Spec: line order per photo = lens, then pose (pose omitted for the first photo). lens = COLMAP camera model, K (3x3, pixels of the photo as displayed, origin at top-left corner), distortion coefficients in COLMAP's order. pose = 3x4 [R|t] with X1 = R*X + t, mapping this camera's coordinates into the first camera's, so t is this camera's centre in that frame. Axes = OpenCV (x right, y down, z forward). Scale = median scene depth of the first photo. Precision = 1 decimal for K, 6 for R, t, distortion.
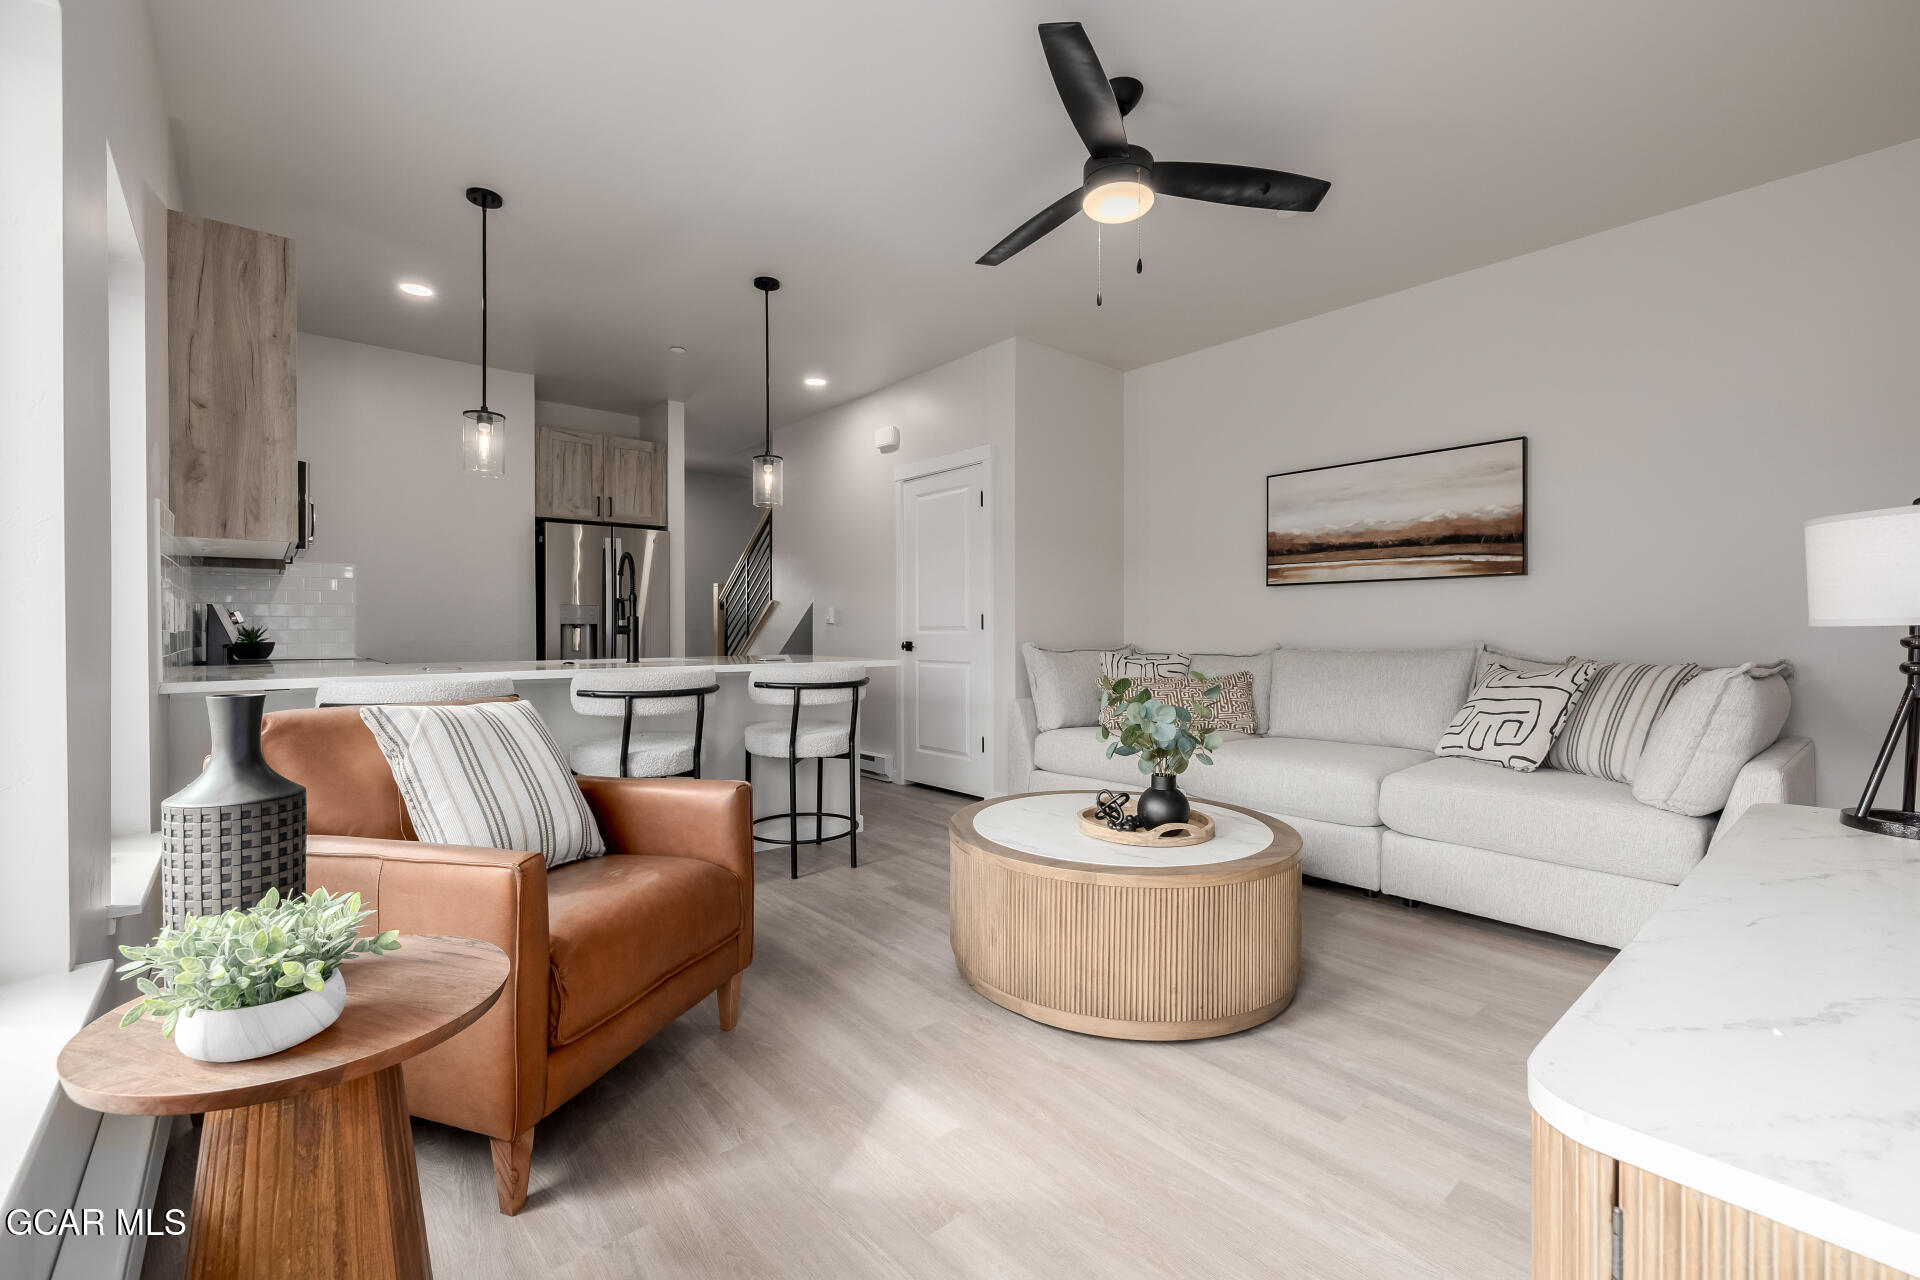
lens RADIAL K [[810.9, 0, 956.8], [0, 810.9, 631.9], [0, 0, 1]] dist [0.000265, 0.000747]
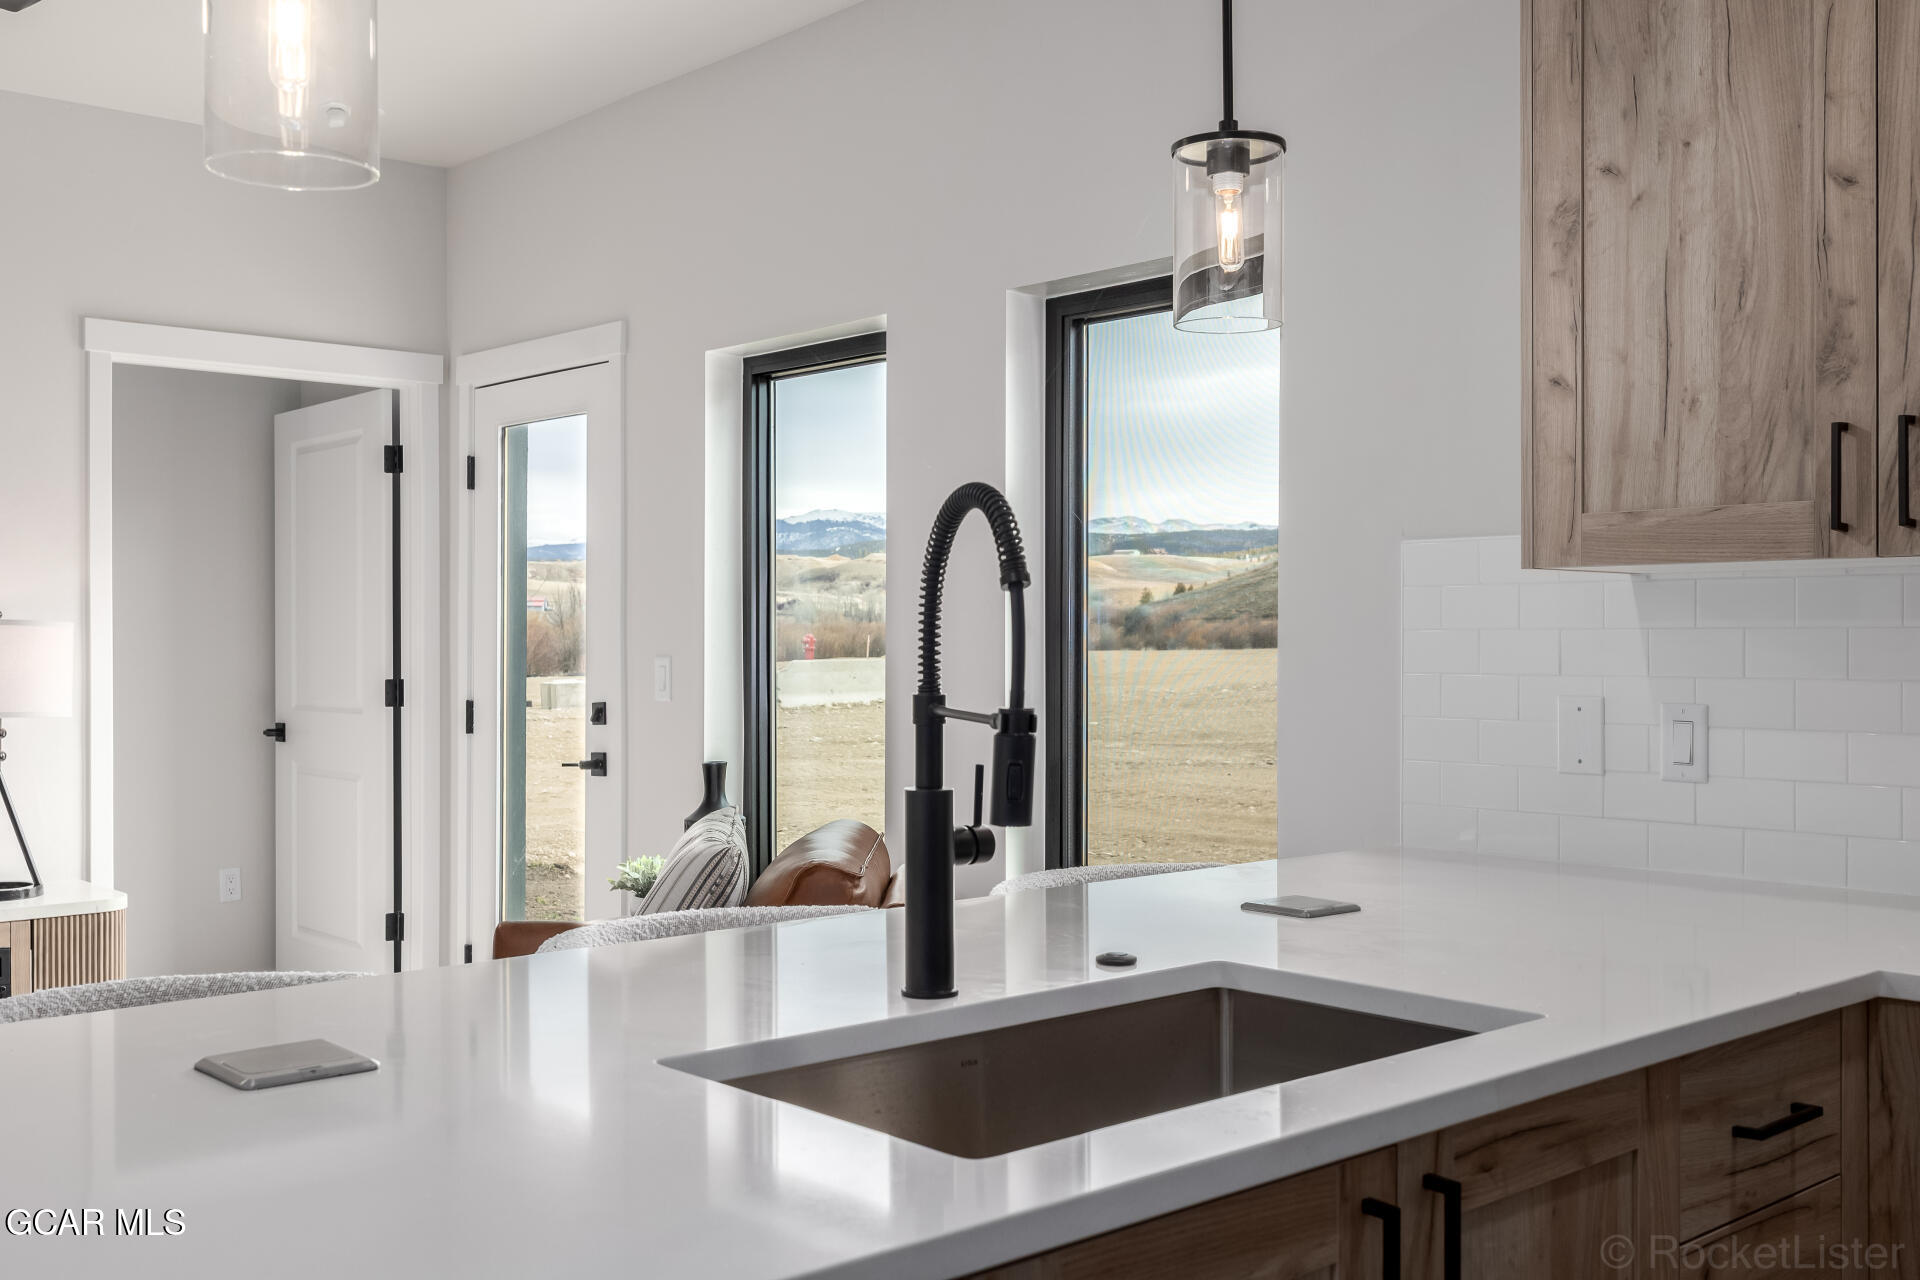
lens RADIAL K [[1873.2, 0, 953.2], [0, 1873.2, 635.9], [0, 0, 1]] dist [0.002362, 0.000000]
pose [[-0.999855, 0.003895, -0.016559, -0.352138], [0.003806, 0.999978, 0.005395, -0.057406], [0.016580, 0.005332, -0.999848, 1.349825]]
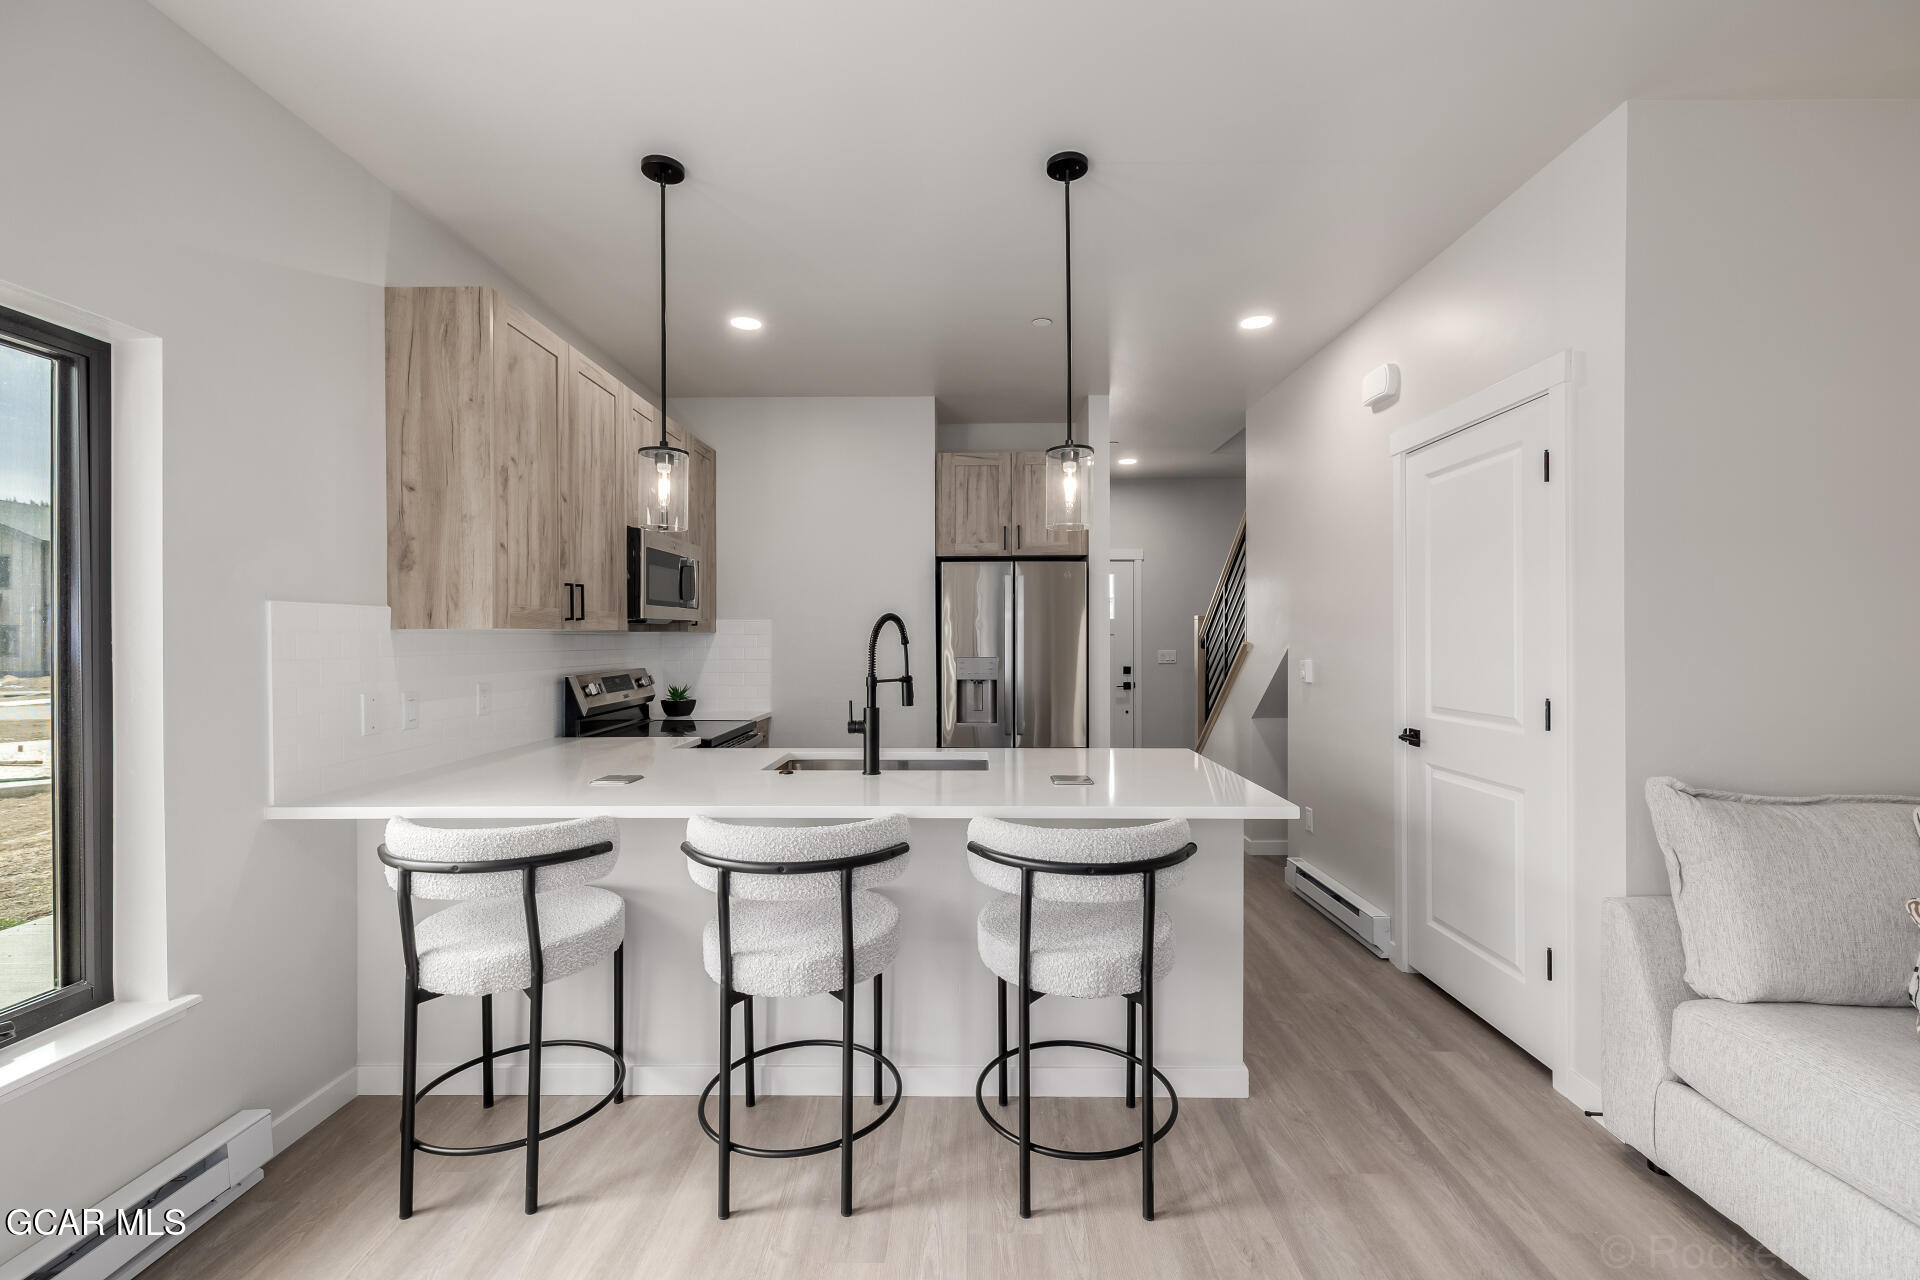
lens RADIAL K [[810.9, 0, 962.8], [0, 810.9, 638.0], [0, 0, 1]] dist [0.000265, 0.000747]
pose [[0.752303, 0.000875, -0.658817, 0.105967], [-0.000951, 1.000000, 0.000243, -0.070315], [0.658817, 0.000444, 0.752304, 0.467645]]
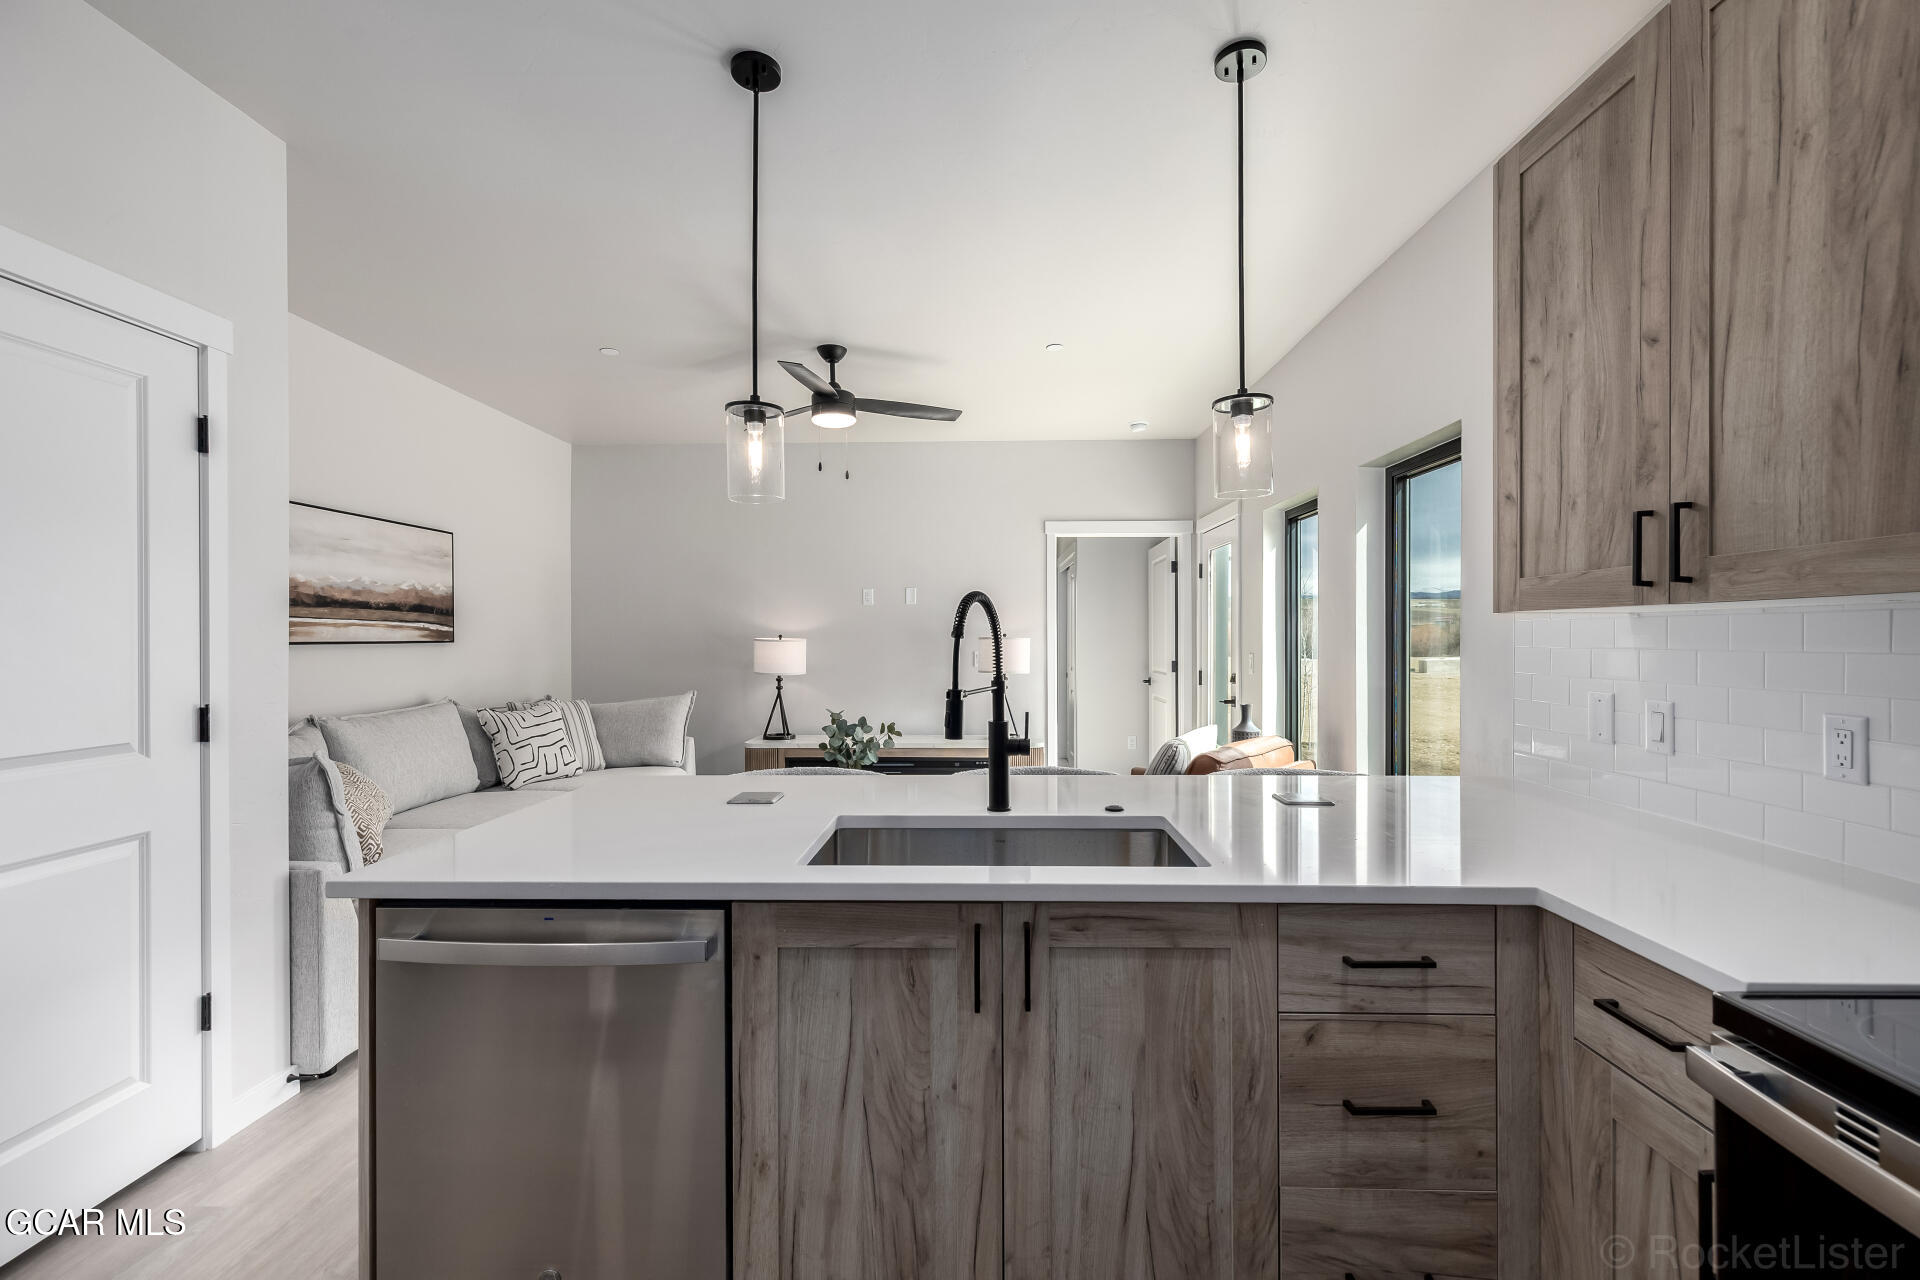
lens RADIAL K [[810.9, 0, 960.2], [0, 810.9, 635.4], [0, 0, 1]] dist [0.000265, 0.000747]
pose [[-0.738347, 0.006462, 0.674390, -0.651556], [0.008170, 0.999966, -0.000637, -0.065942], [-0.674371, 0.005040, -0.738375, 1.246931]]
